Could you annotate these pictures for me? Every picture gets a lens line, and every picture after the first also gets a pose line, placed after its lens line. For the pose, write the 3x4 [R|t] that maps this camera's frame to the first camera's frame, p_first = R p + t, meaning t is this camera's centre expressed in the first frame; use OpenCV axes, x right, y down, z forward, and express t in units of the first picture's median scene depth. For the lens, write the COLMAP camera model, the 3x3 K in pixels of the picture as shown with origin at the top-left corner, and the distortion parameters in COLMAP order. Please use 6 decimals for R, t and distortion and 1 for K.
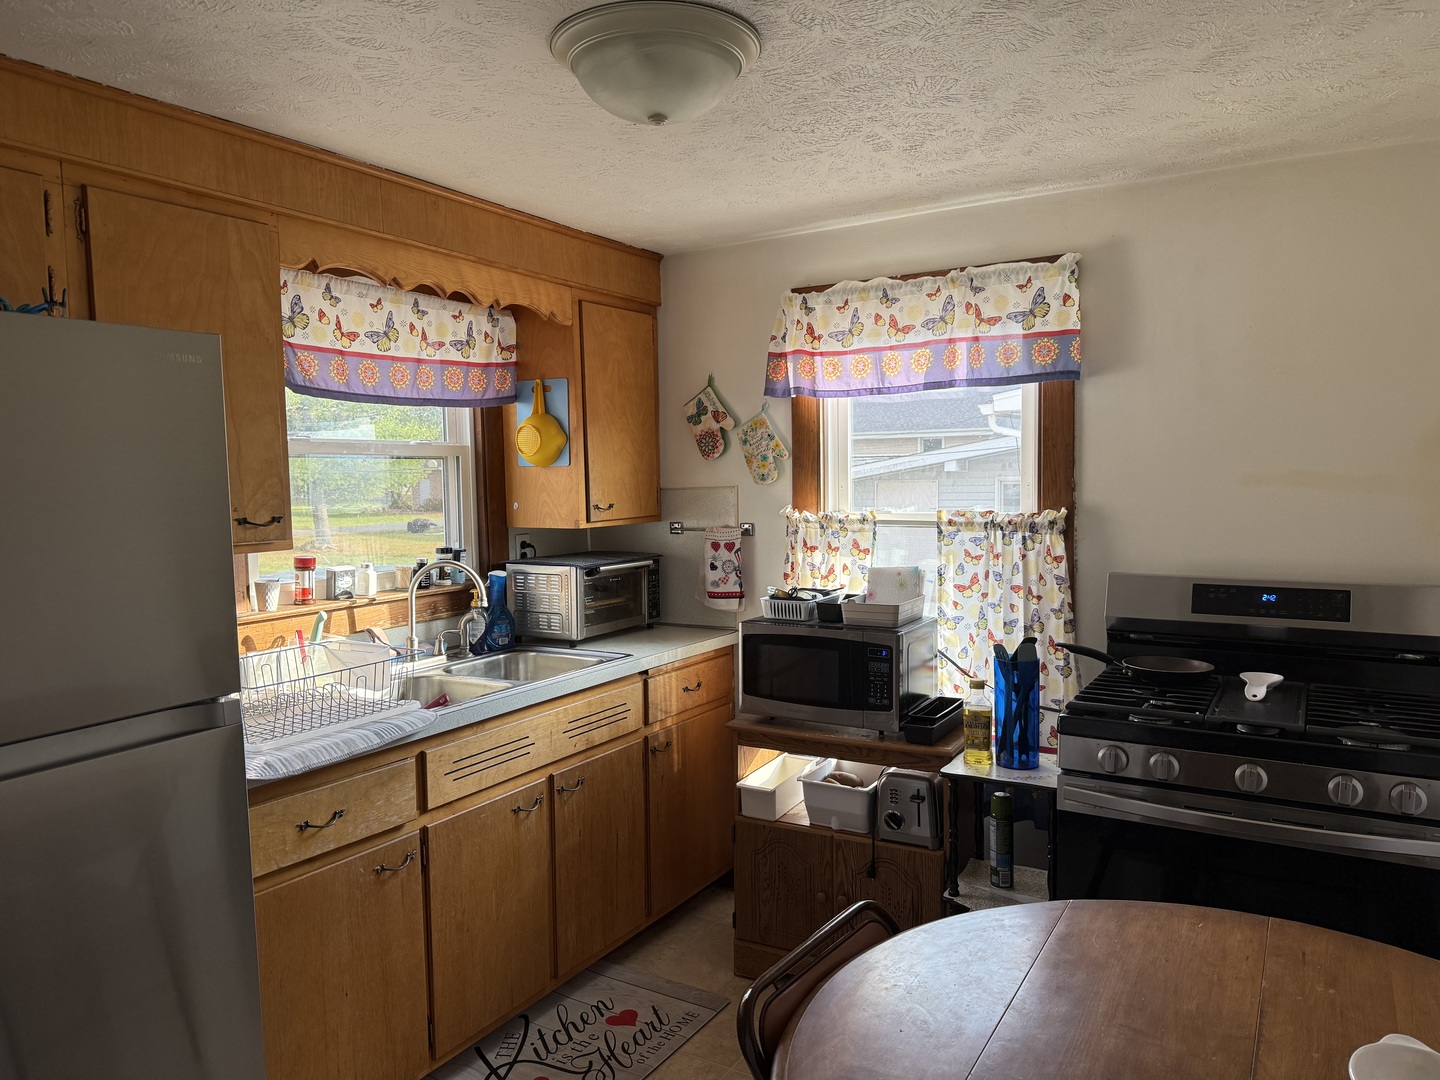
lens RADIAL K [[1007.7, 0, 720.0], [0, 1007.7, 540.0], [0, 0, 1]] dist [0.110284, -0.178988]
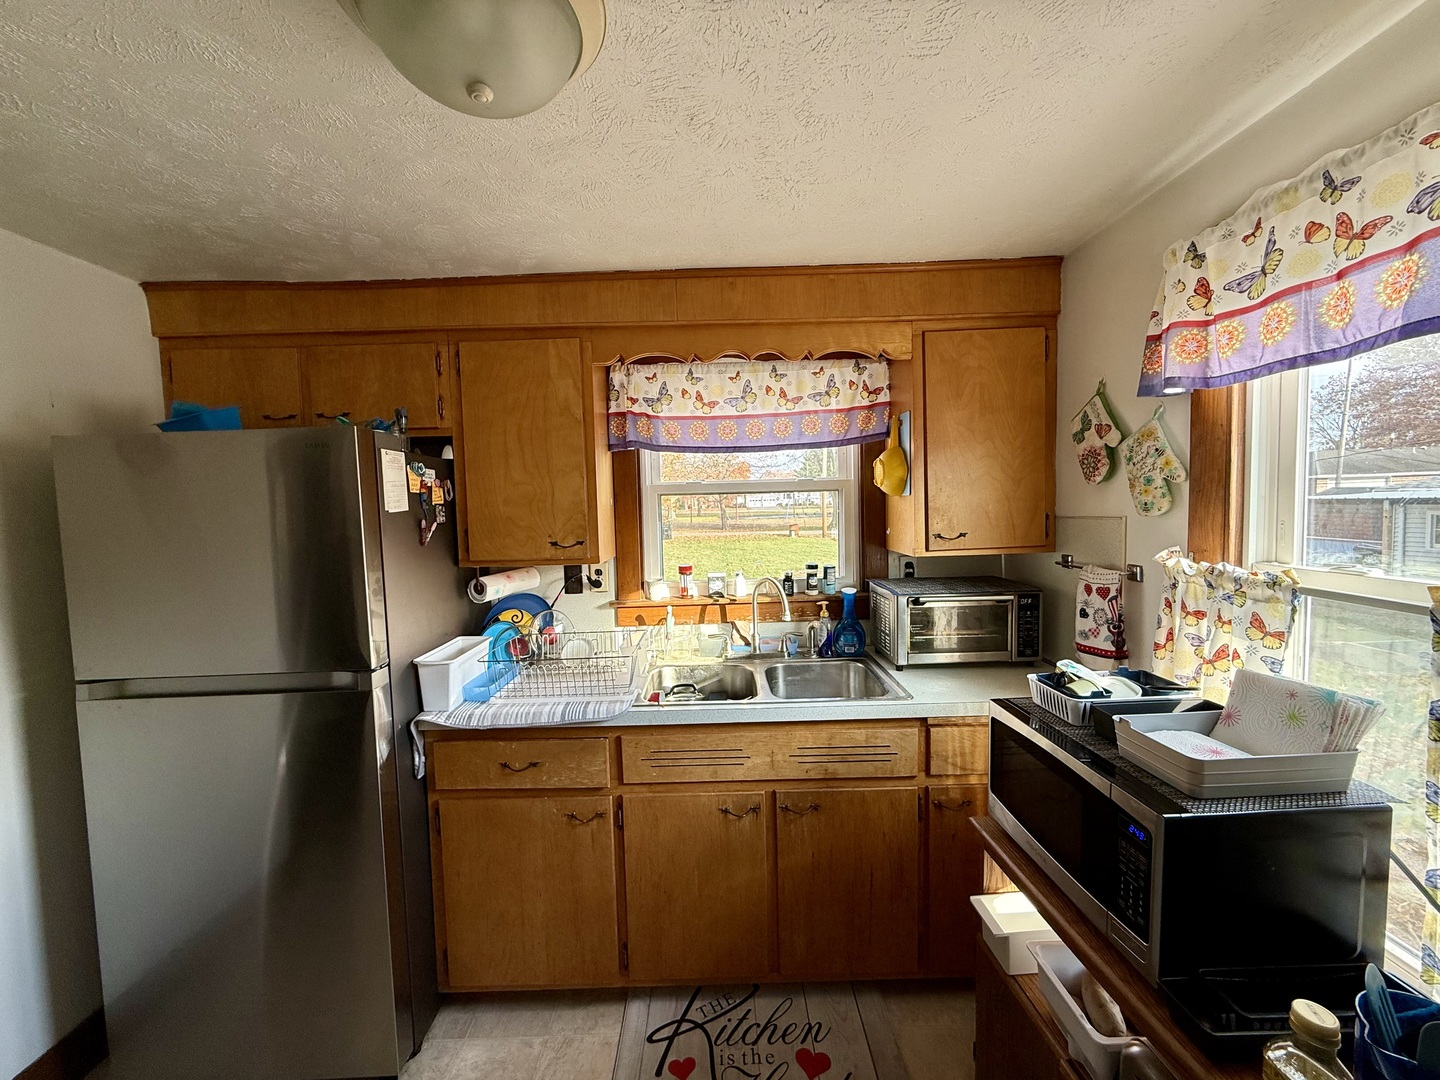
lens RADIAL K [[573.0, 0, 711.5], [0, 573.0, 537.3], [0, 0, 1]] dist [-0.001721, -0.000375]
pose [[0.512234, 0.053051, -0.857206, 0.257998], [-0.033671, 0.998564, 0.041679, -0.049516], [0.858186, 0.007513, 0.513285, 0.539368]]
